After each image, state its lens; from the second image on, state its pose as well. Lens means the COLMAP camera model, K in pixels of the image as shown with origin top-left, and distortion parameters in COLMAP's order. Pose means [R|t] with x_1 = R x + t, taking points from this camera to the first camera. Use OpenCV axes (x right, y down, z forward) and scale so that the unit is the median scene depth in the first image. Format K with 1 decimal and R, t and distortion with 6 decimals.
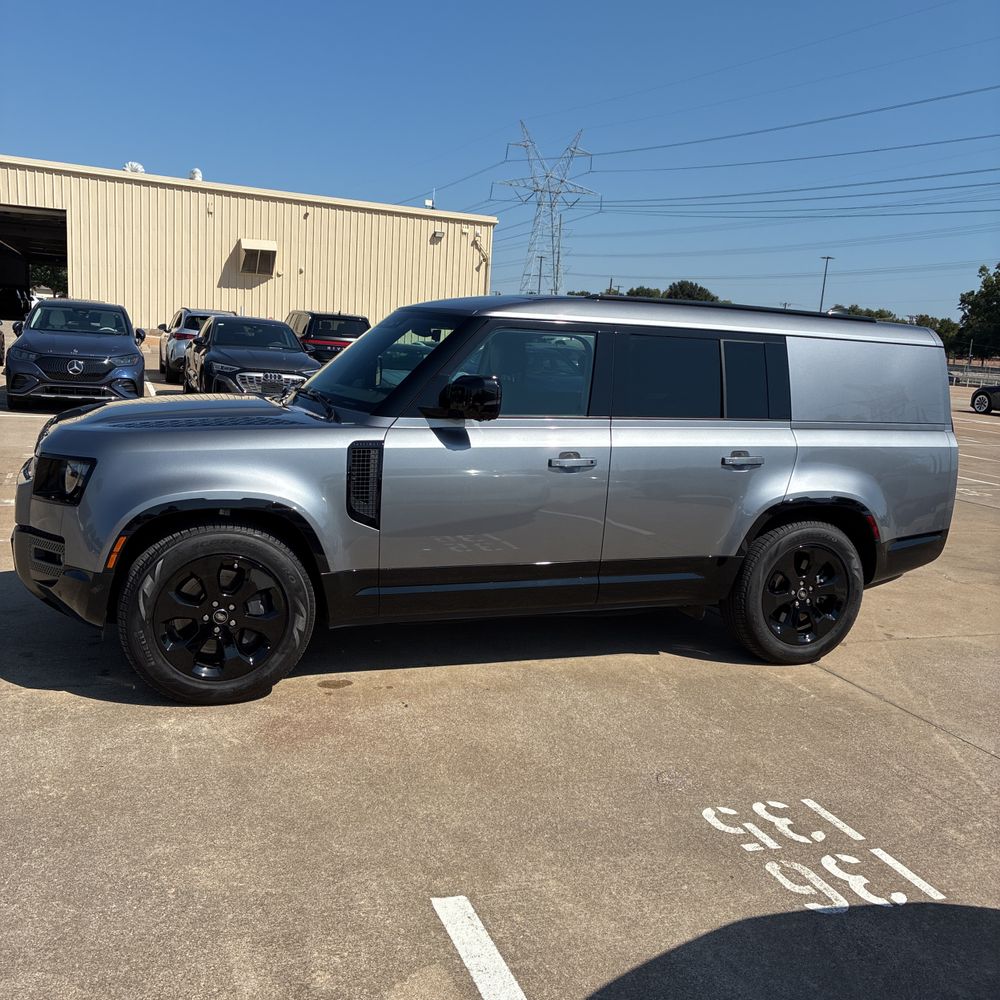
lens RADIAL K [[991.7, 0, 495.5], [0, 991.7, 531.2], [0, 0, 1]] dist [0.045641, -0.048058]
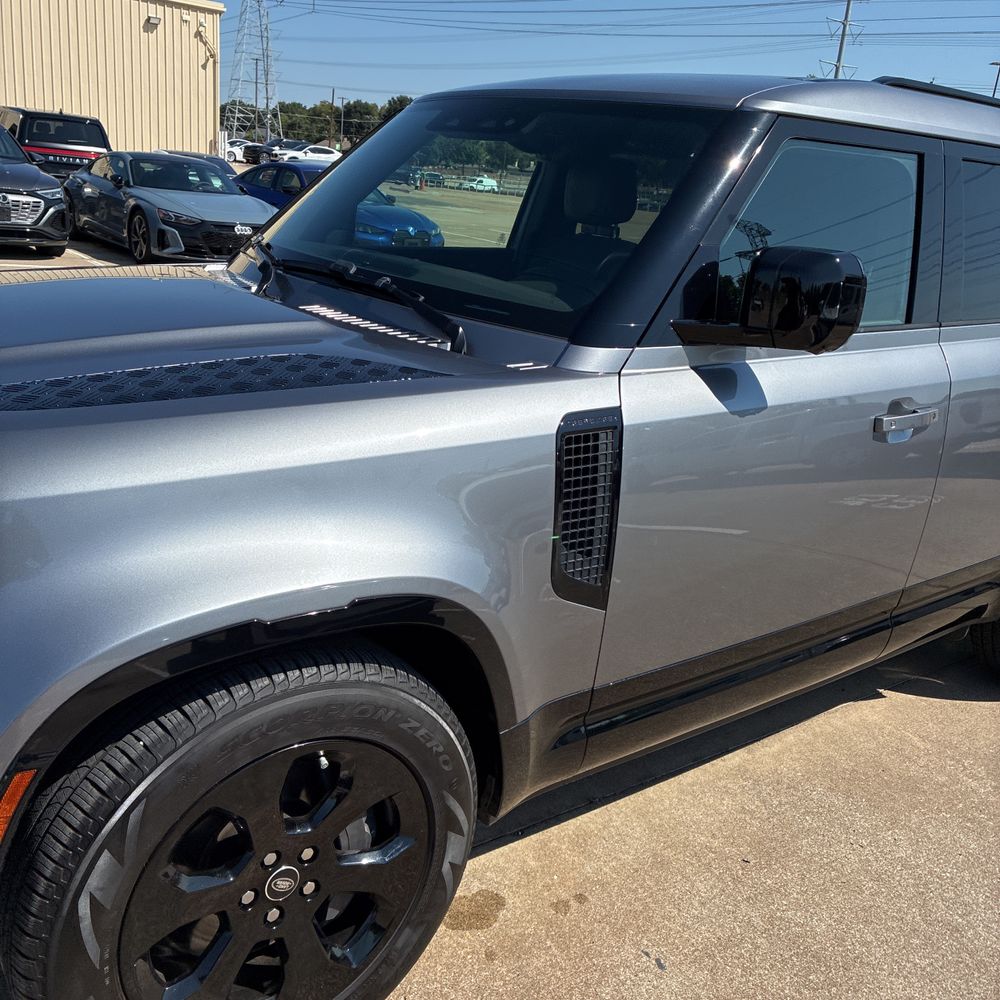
lens RADIAL K [[985.9, 0, 502.4], [0, 985.9, 518.1], [0, 0, 1]] dist [0.059495, -0.066359]
pose [[0.961781, -0.065805, 0.265795, -0.227784], [0.023528, 0.986964, 0.159215, -0.092879], [-0.272807, -0.146876, 0.950791, 0.494941]]
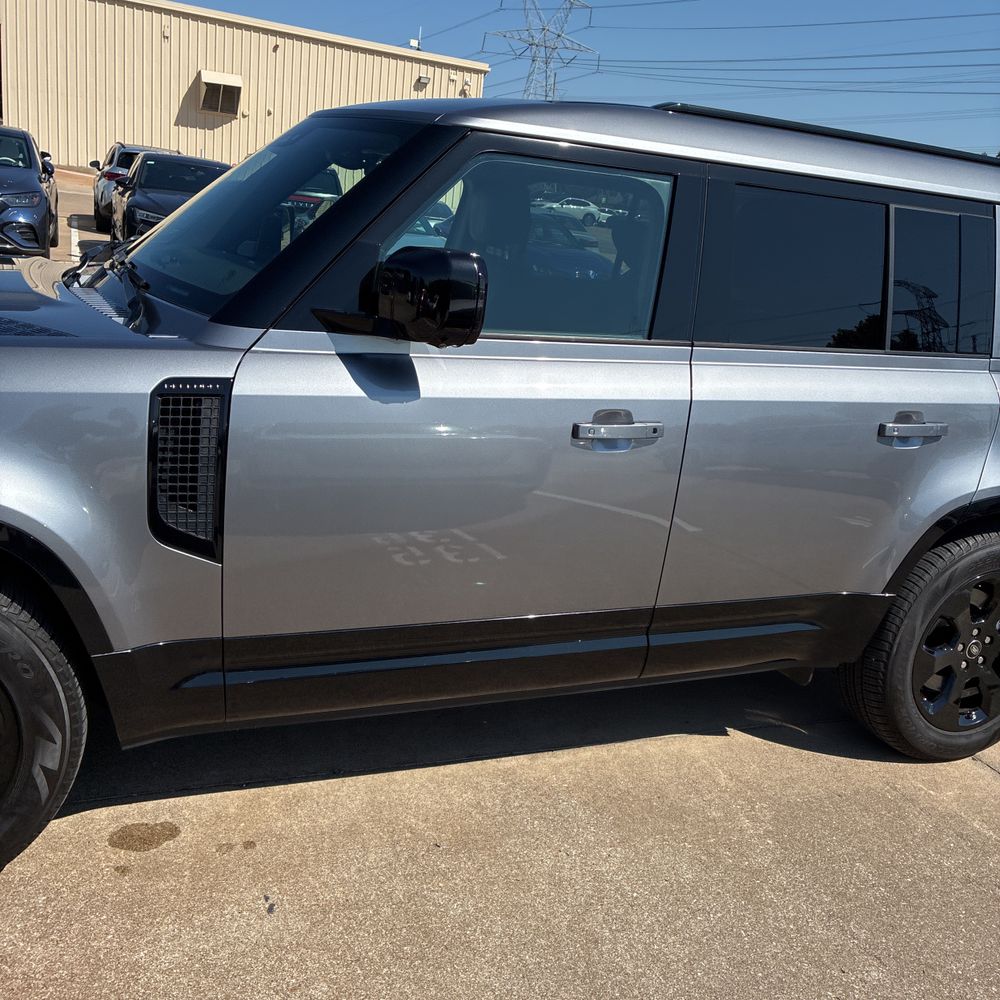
lens RADIAL K [[995.8, 0, 509.5], [0, 995.8, 517.8], [0, 0, 1]] dist [0.008599, 0.019795]
pose [[0.998266, 0.042062, 0.041186, 0.001774], [-0.046465, 0.992560, 0.112540, -0.069975], [-0.036146, -0.114259, 0.992793, 0.423852]]
